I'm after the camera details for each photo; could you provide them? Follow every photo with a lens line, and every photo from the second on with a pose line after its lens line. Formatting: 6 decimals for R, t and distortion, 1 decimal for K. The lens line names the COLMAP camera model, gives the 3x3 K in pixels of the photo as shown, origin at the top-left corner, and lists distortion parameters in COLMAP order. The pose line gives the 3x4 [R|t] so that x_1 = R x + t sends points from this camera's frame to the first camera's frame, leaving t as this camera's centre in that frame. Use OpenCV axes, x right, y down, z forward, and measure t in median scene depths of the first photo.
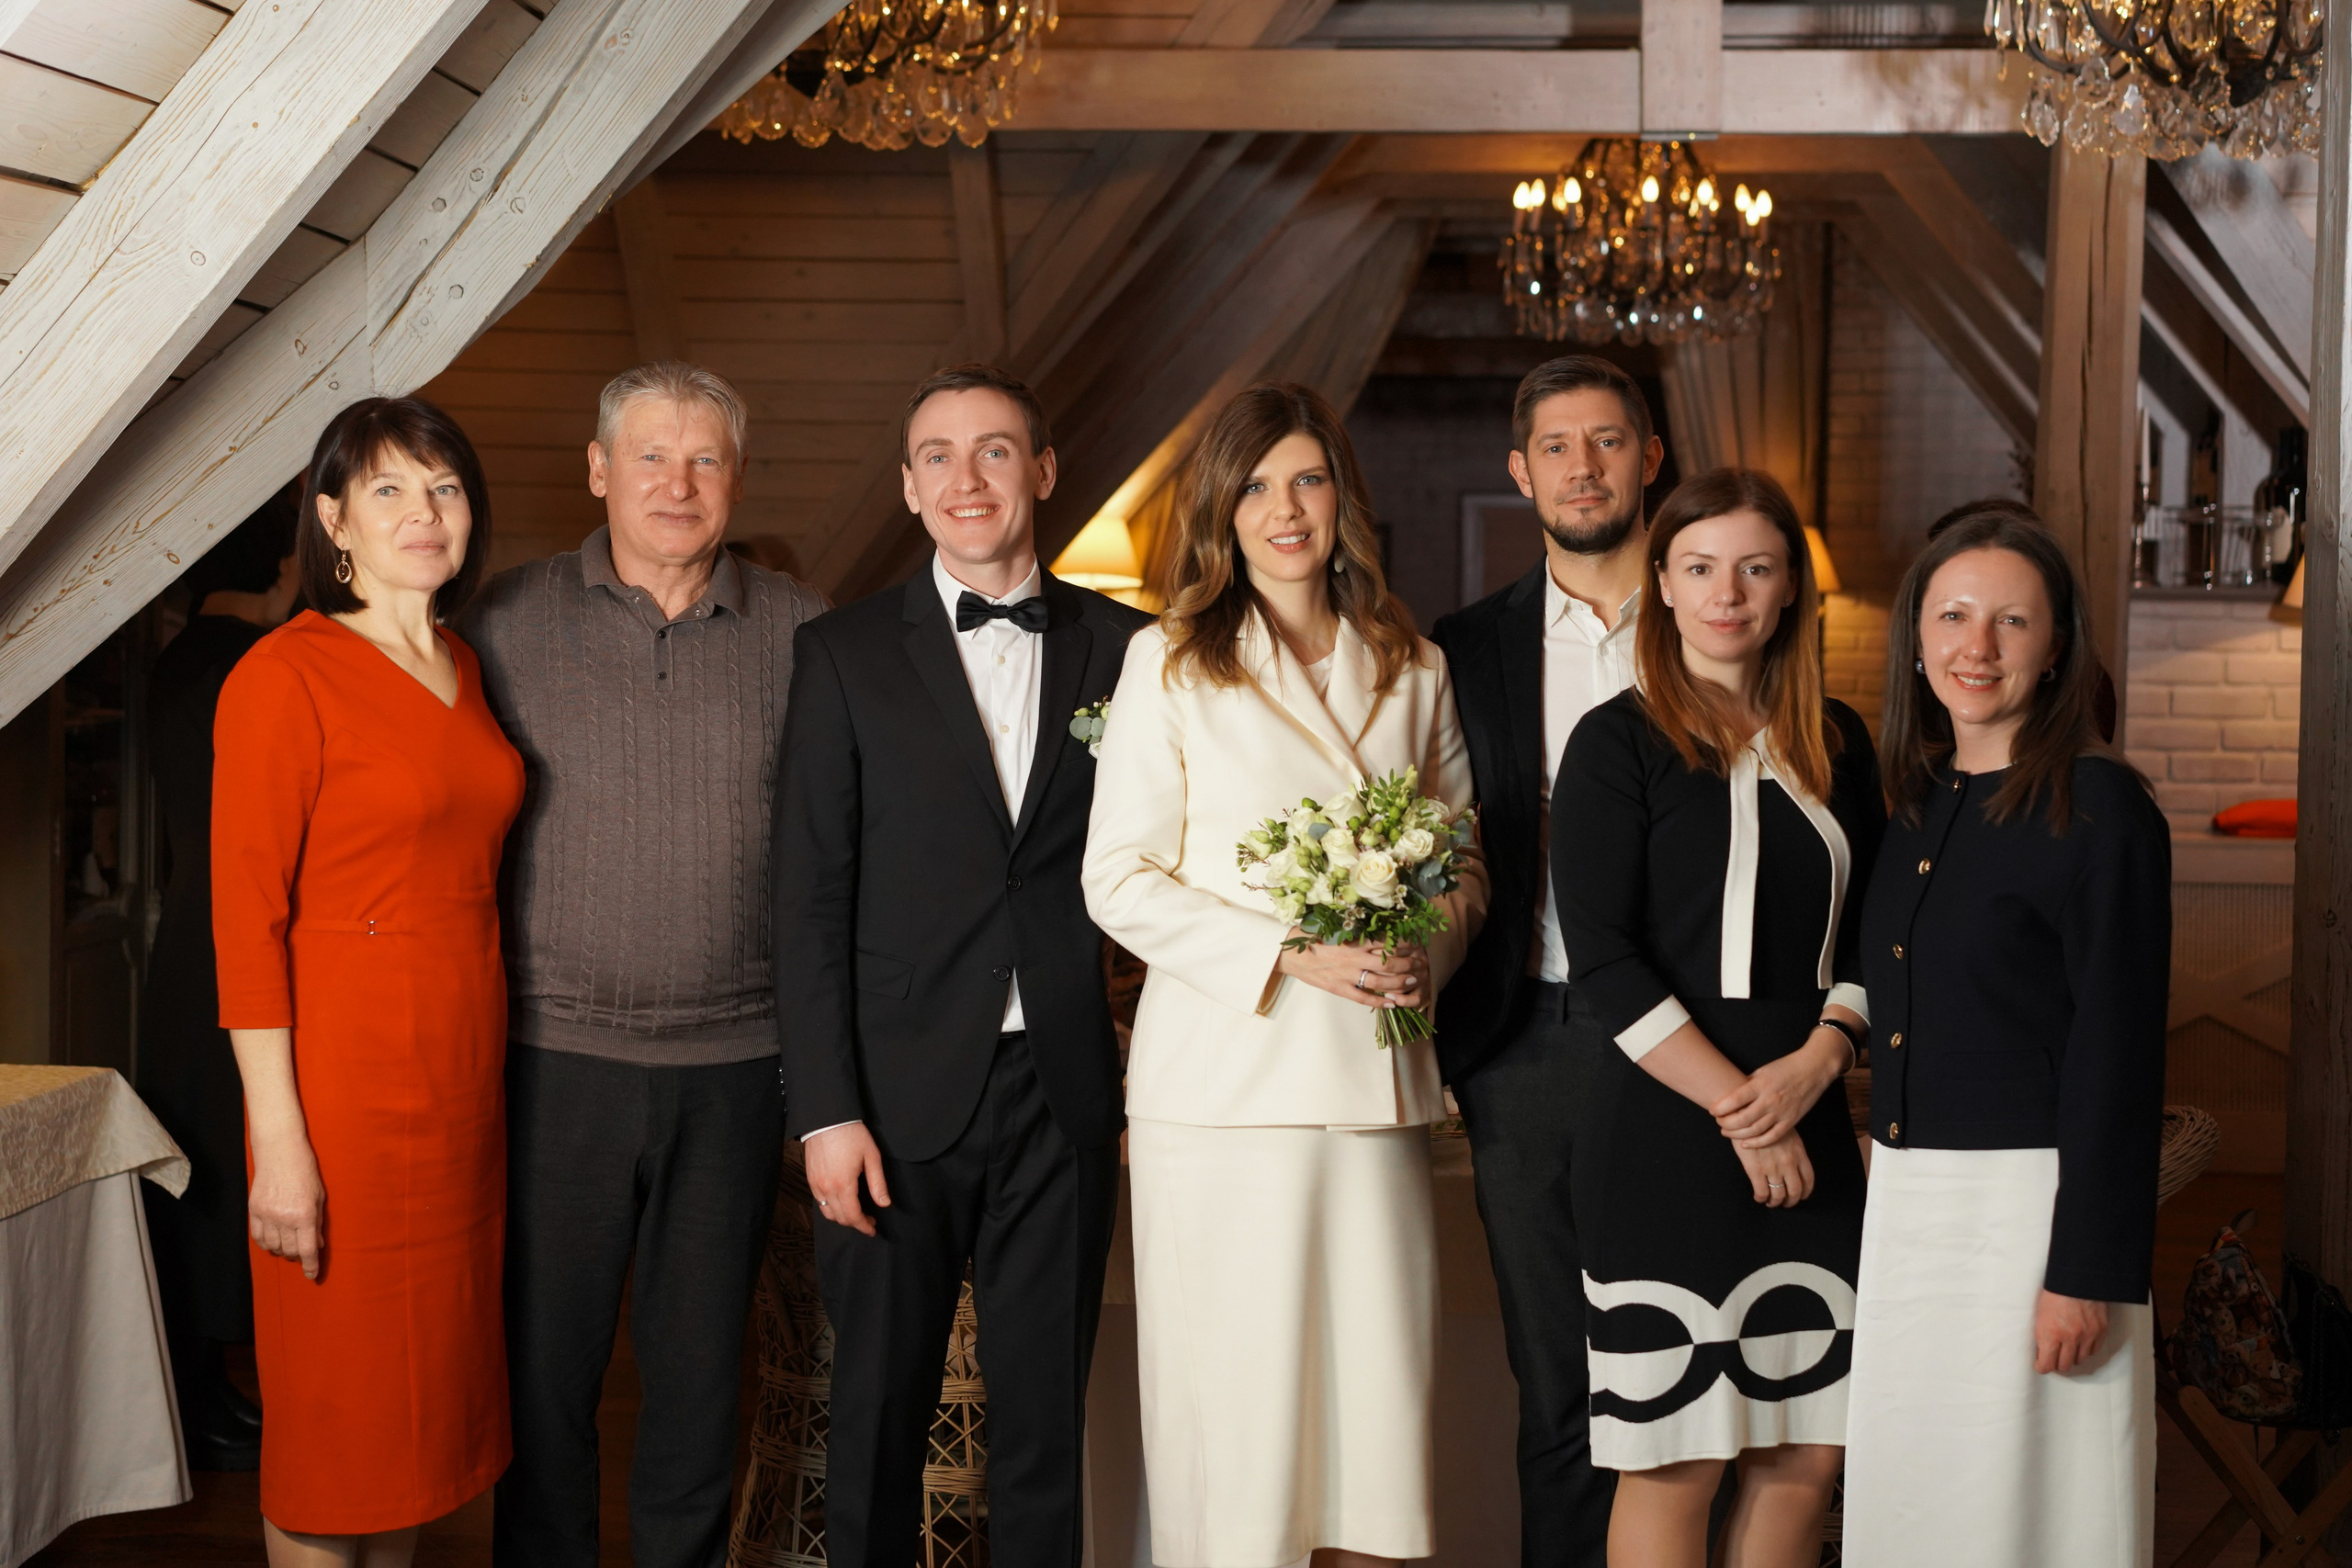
lens RADIAL K [[3696.5, 0, 1131.7], [0, 3696.5, 696.3], [0, 0, 1]] dist [-0.069491, 0.000000]
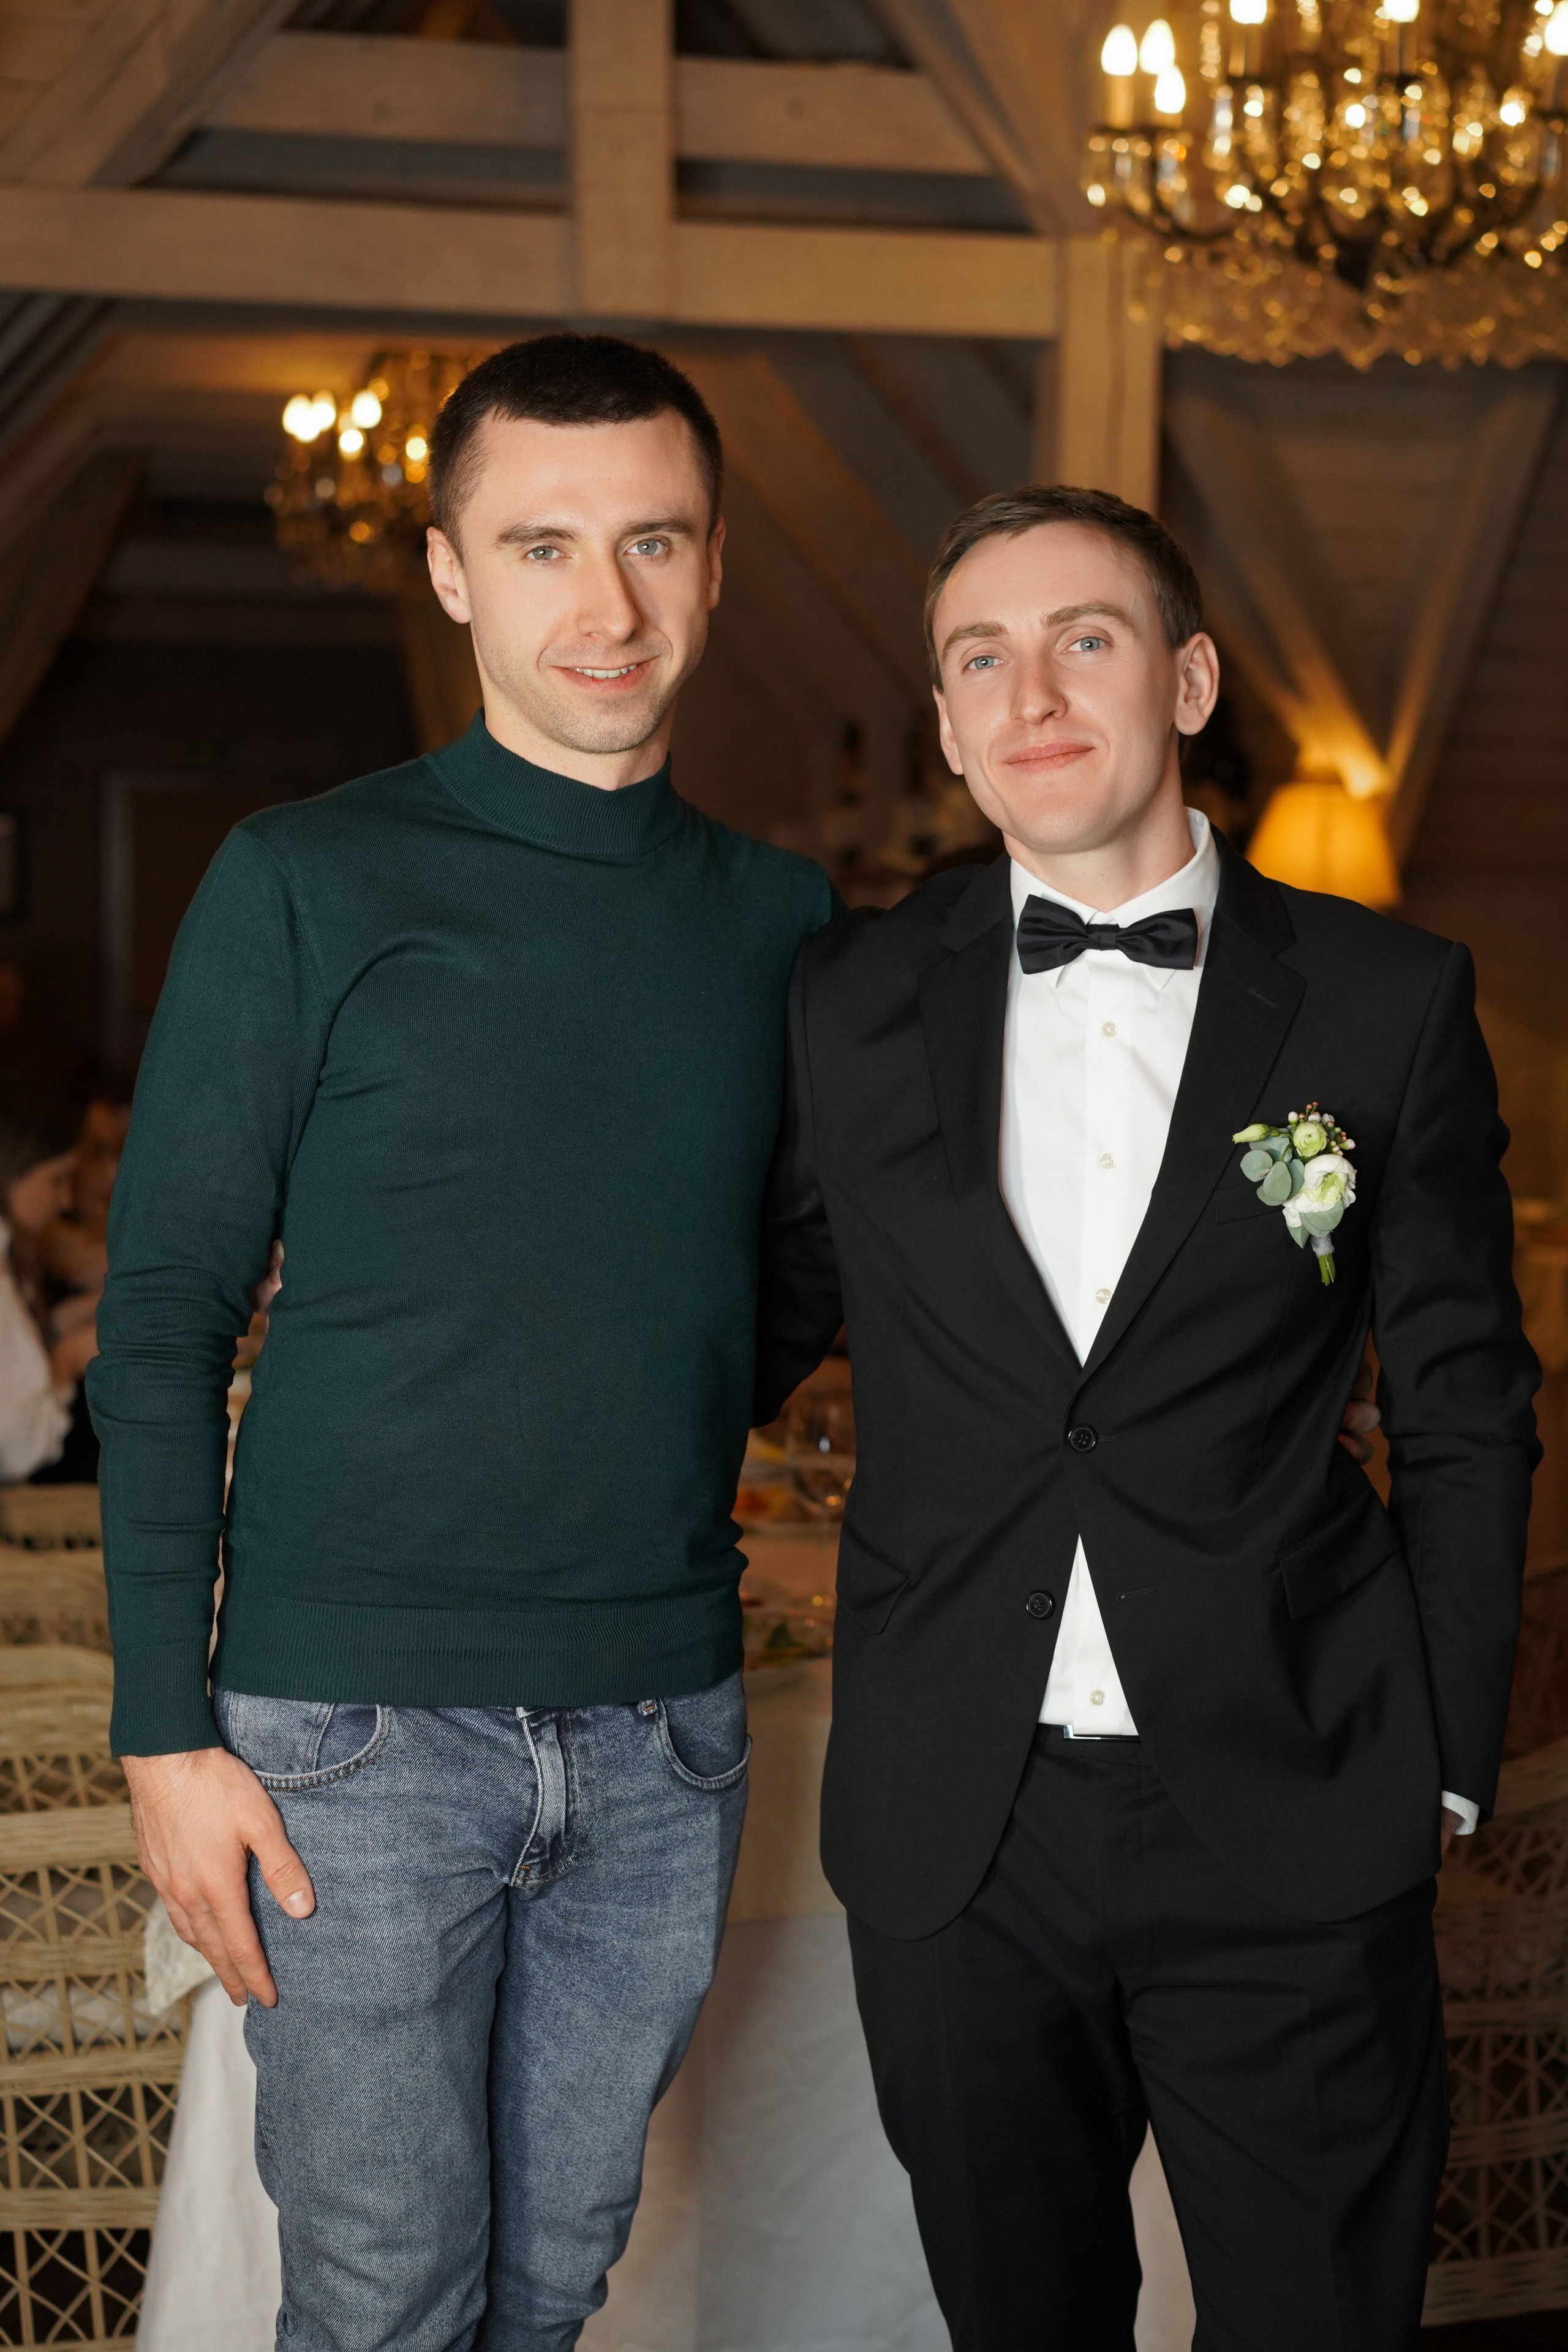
lens RADIAL K [[3729.9, 0, 754.5], [0, 3729.9, 1177.6], [0, 0, 1]] dist [0.035711, 0.000000]
pose [[0.955333, -0.031293, 0.293871, -0.062115], [0.016354, 0.998452, 0.053156, -0.004846], [-0.295080, -0.045976, 0.954366, 0.160743]]
